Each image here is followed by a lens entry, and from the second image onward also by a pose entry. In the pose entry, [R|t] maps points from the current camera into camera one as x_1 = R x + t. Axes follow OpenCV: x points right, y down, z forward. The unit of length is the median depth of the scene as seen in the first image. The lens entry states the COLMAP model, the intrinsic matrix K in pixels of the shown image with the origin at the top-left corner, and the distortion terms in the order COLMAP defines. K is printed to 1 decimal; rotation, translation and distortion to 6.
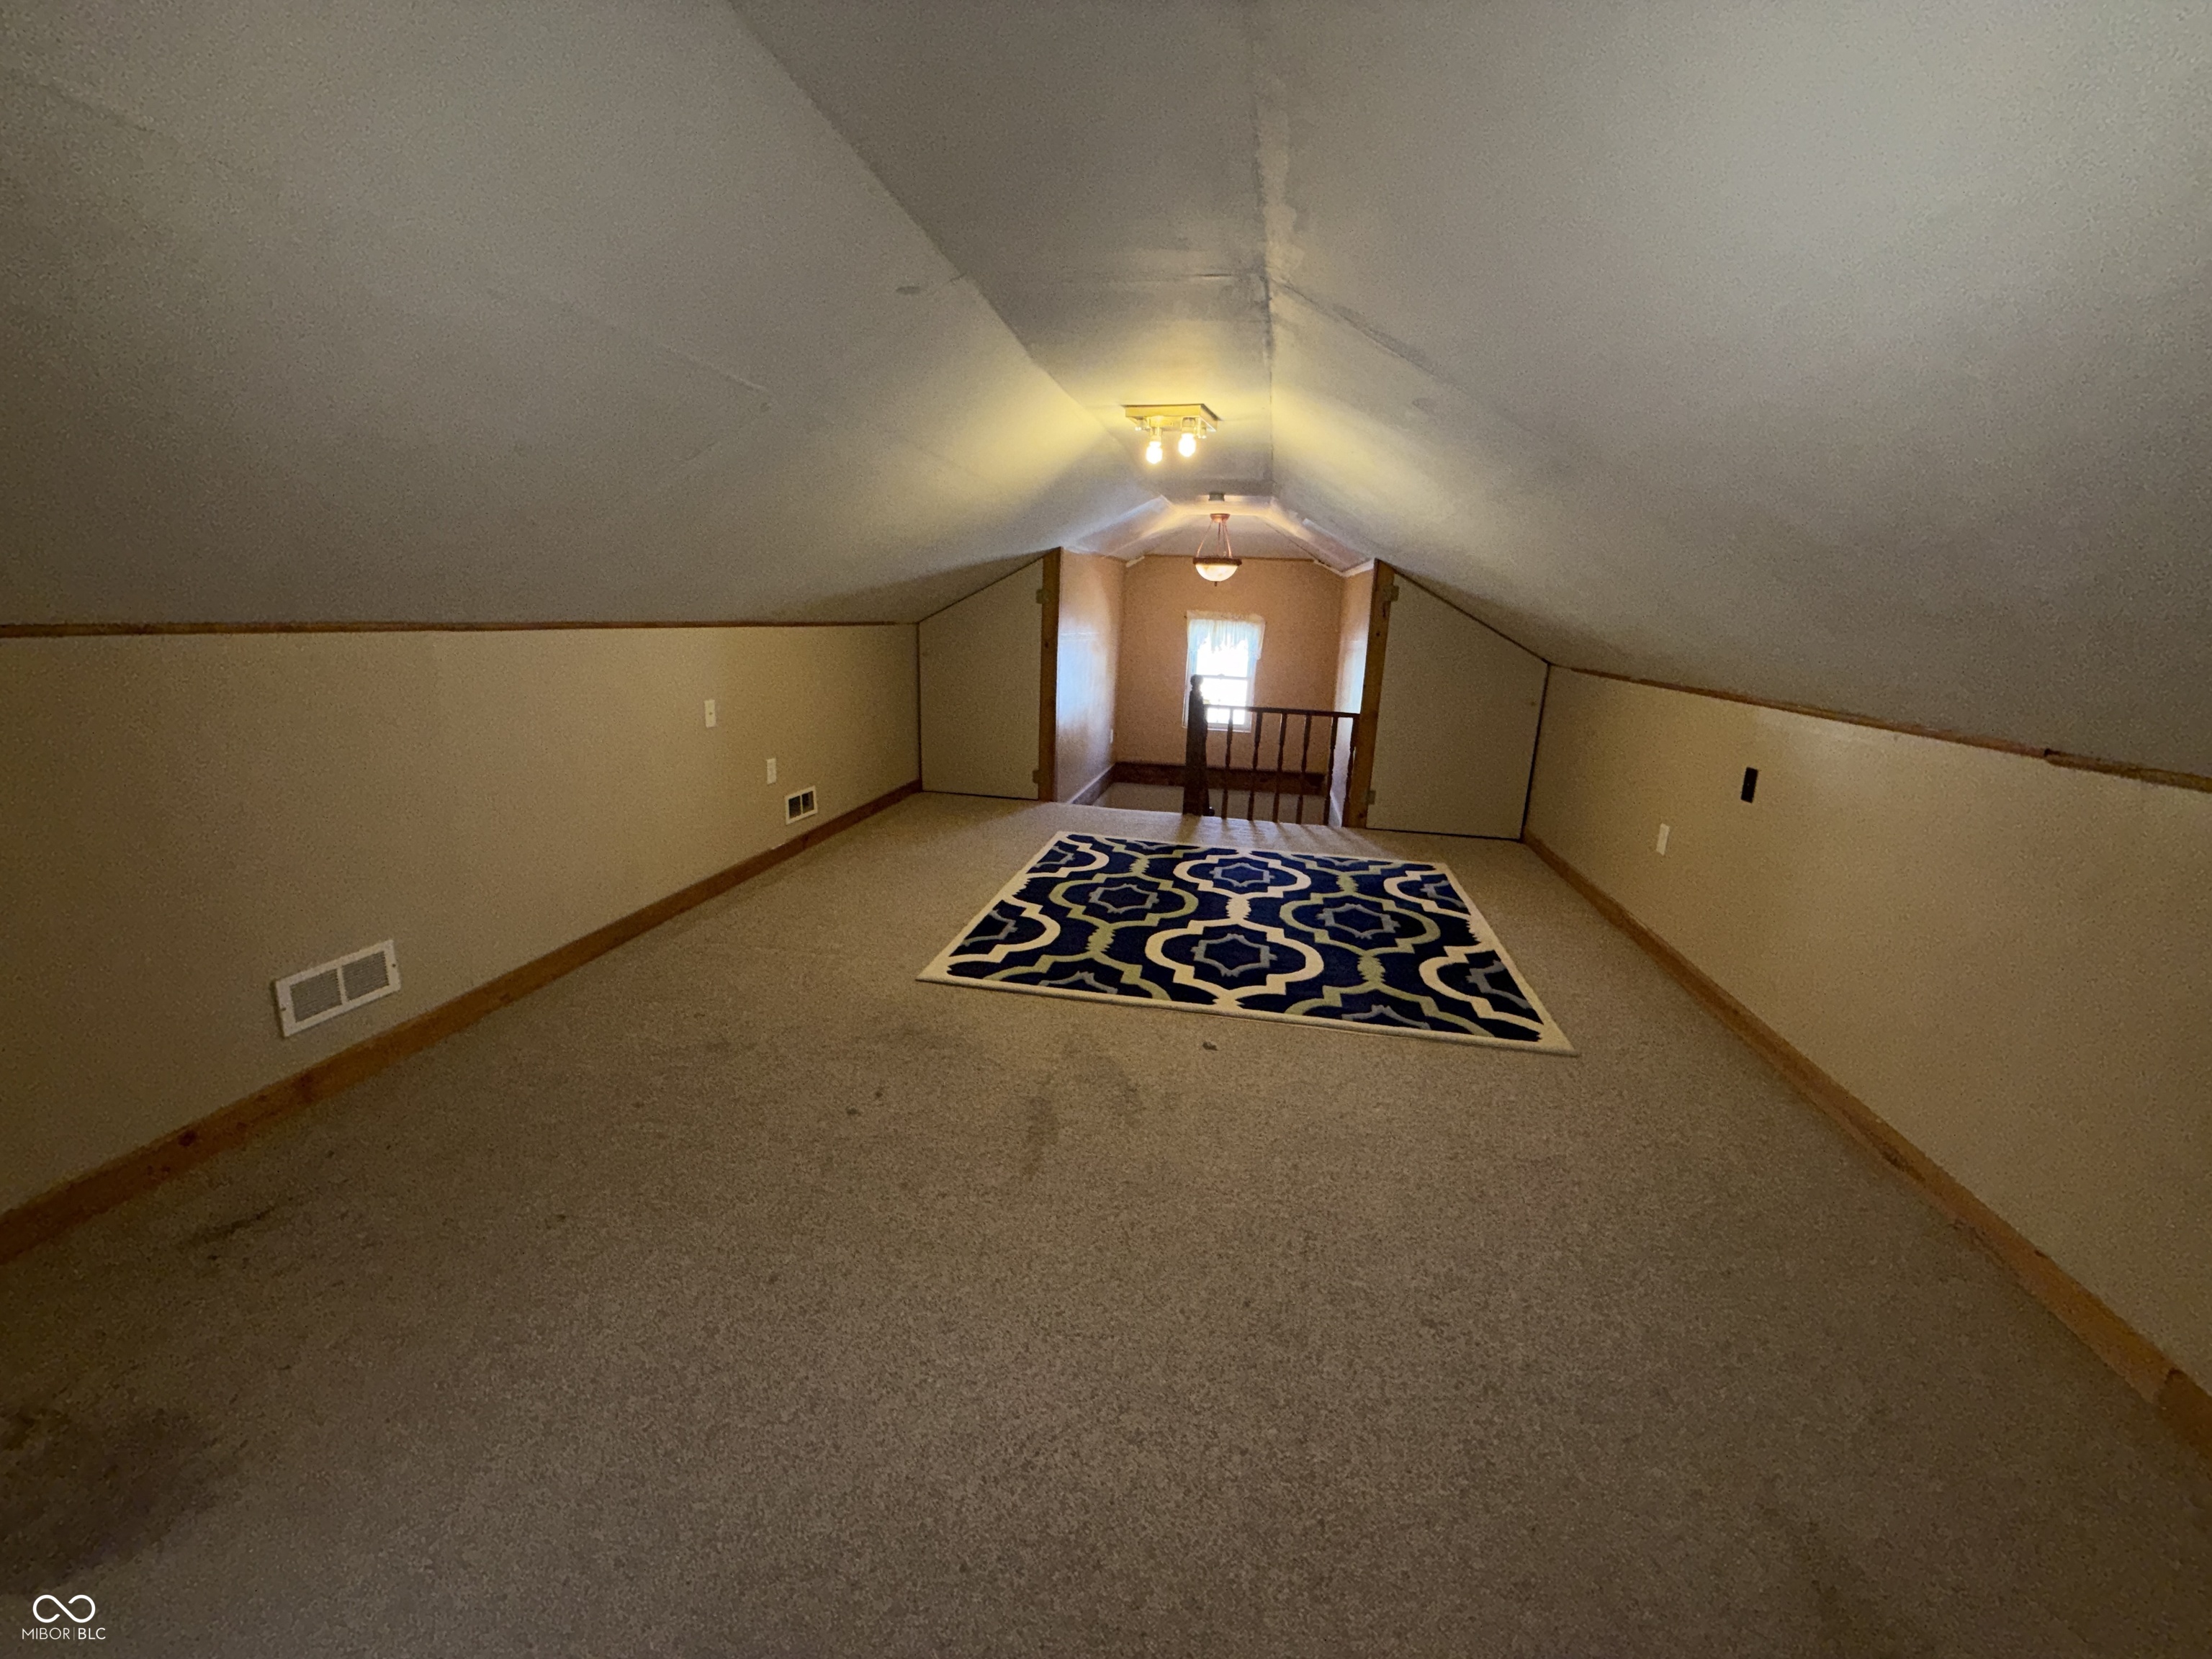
lens RADIAL K [[883.5, 0, 1101.6], [0, 883.5, 833.0], [0, 0, 1]] dist [0.000005, 0.000302]
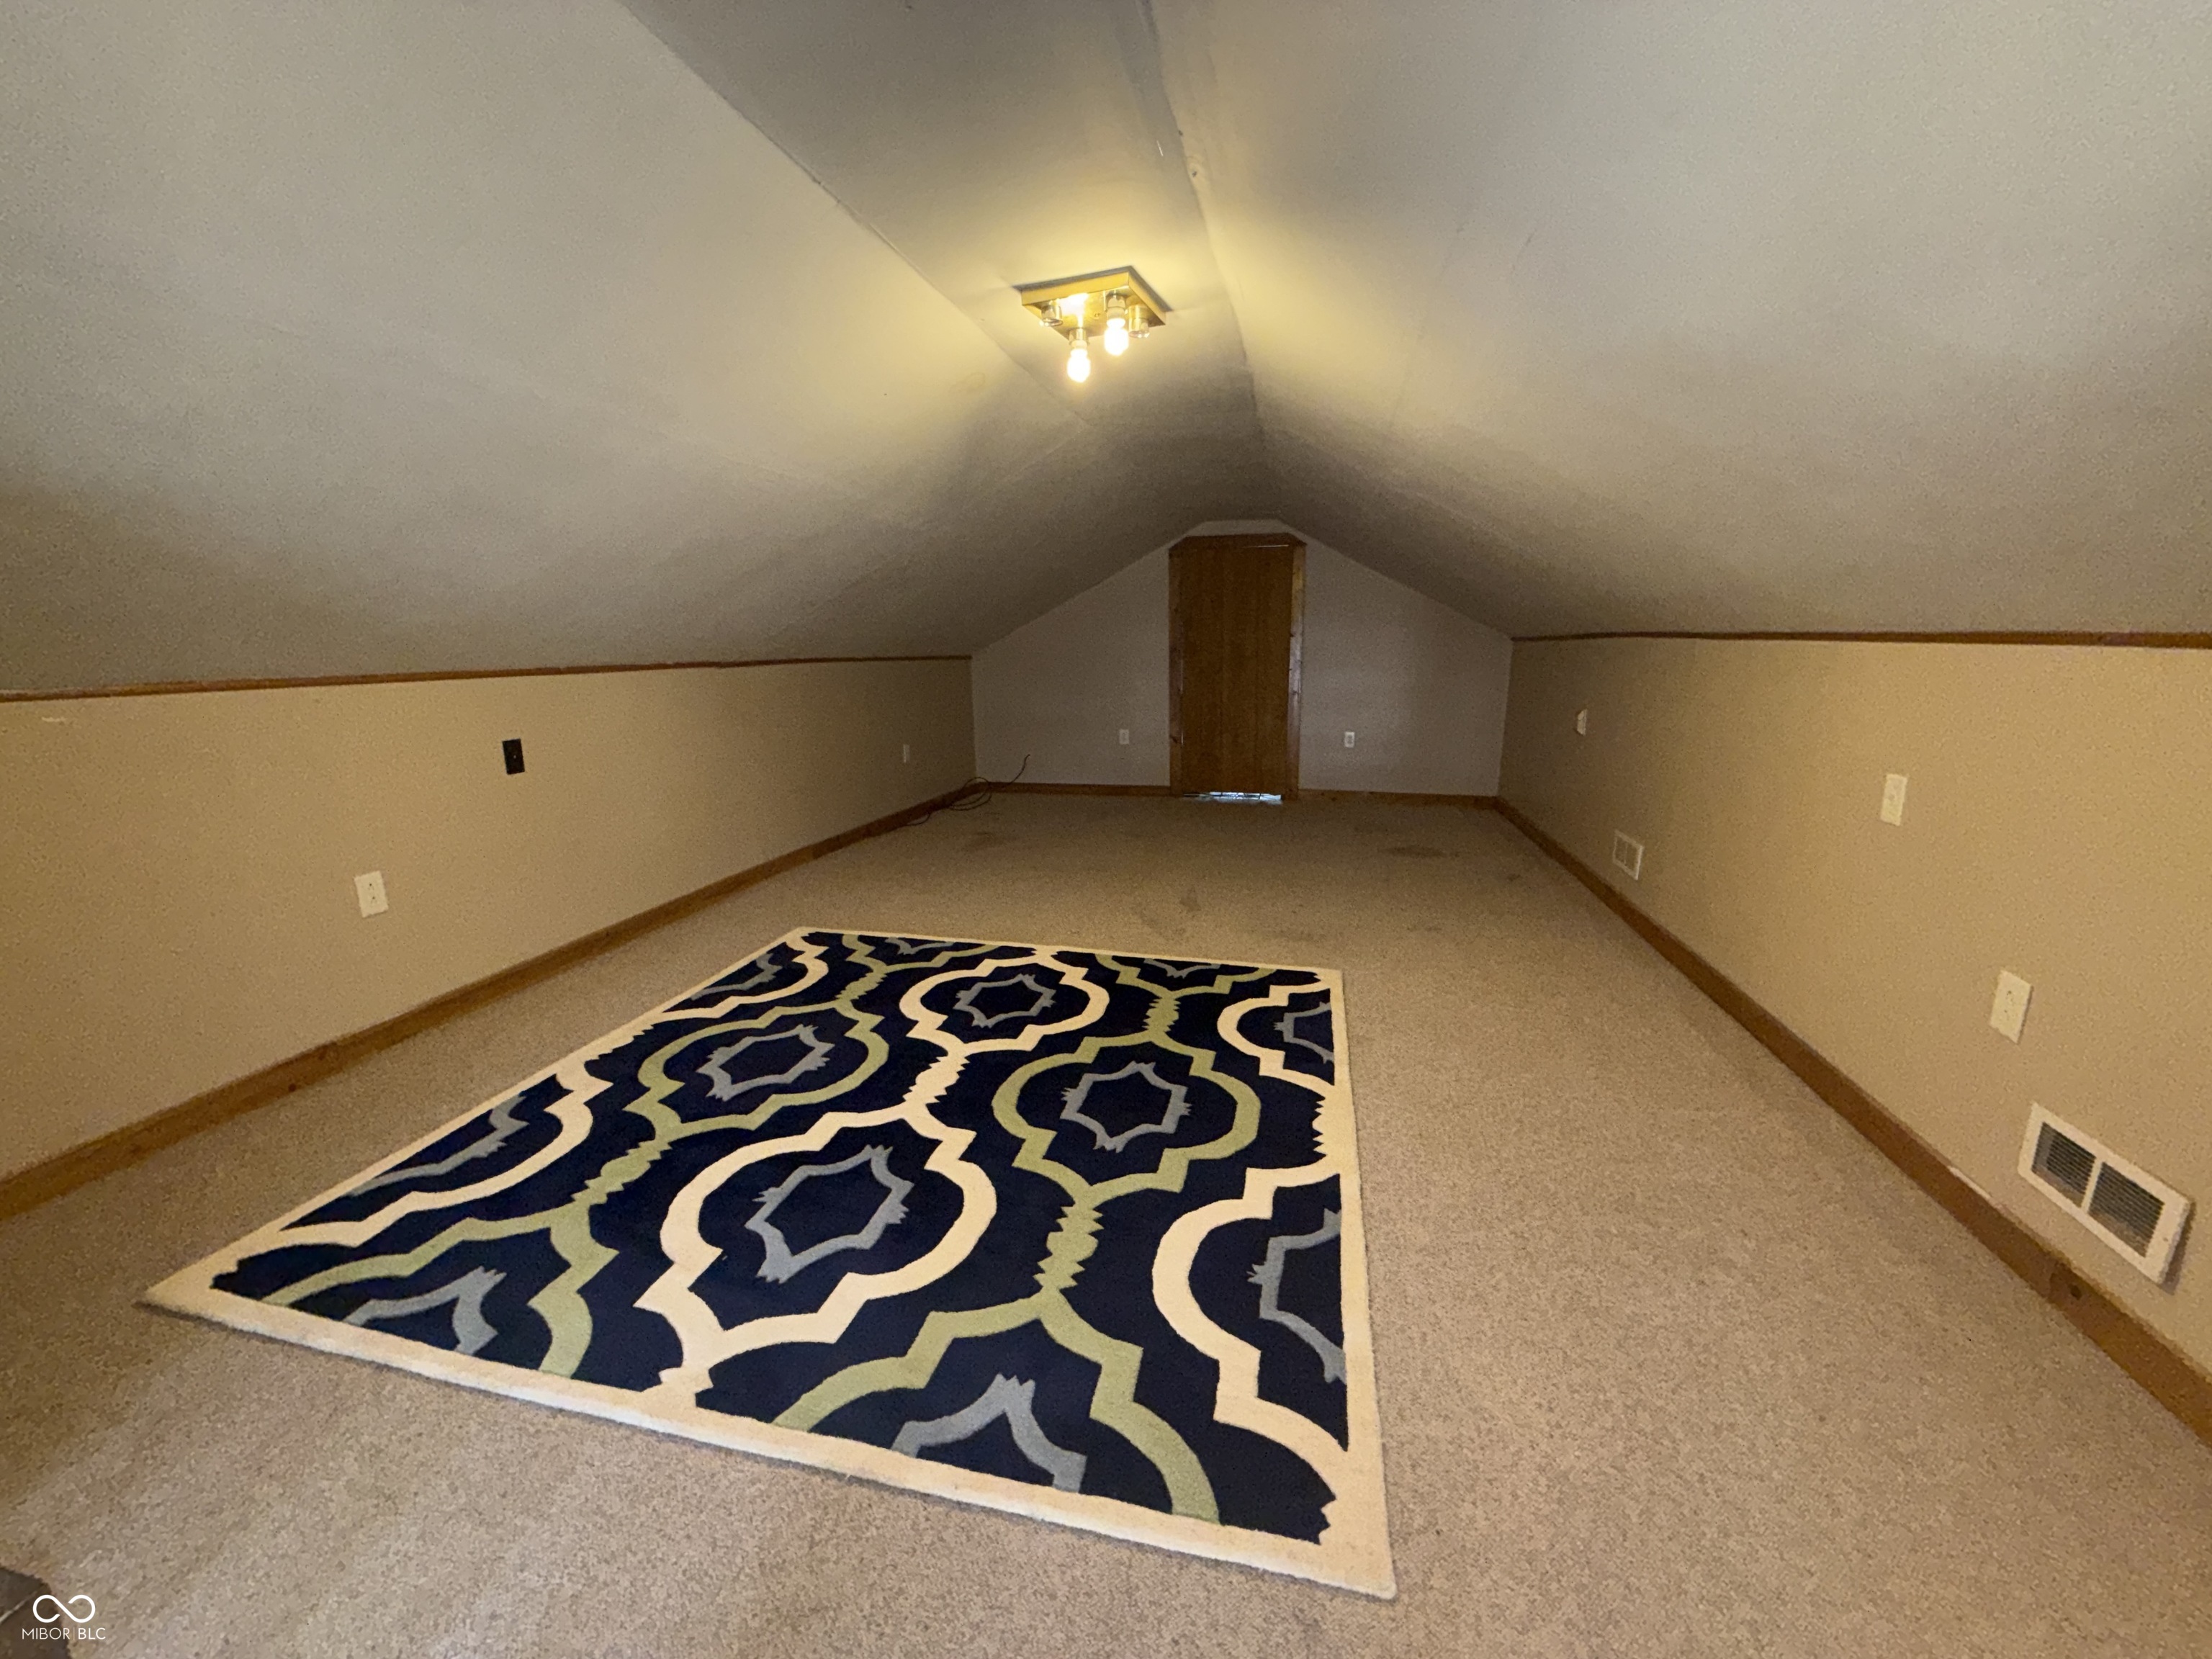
lens RADIAL K [[883.5, 0, 1101.6], [0, 883.5, 833.0], [0, 0, 1]] dist [0.000005, 0.000302]
pose [[-0.998390, -0.041884, 0.038243, 0.027758], [-0.020091, 0.891731, 0.452120, -0.351406], [-0.053039, 0.450624, -0.891137, 1.512399]]
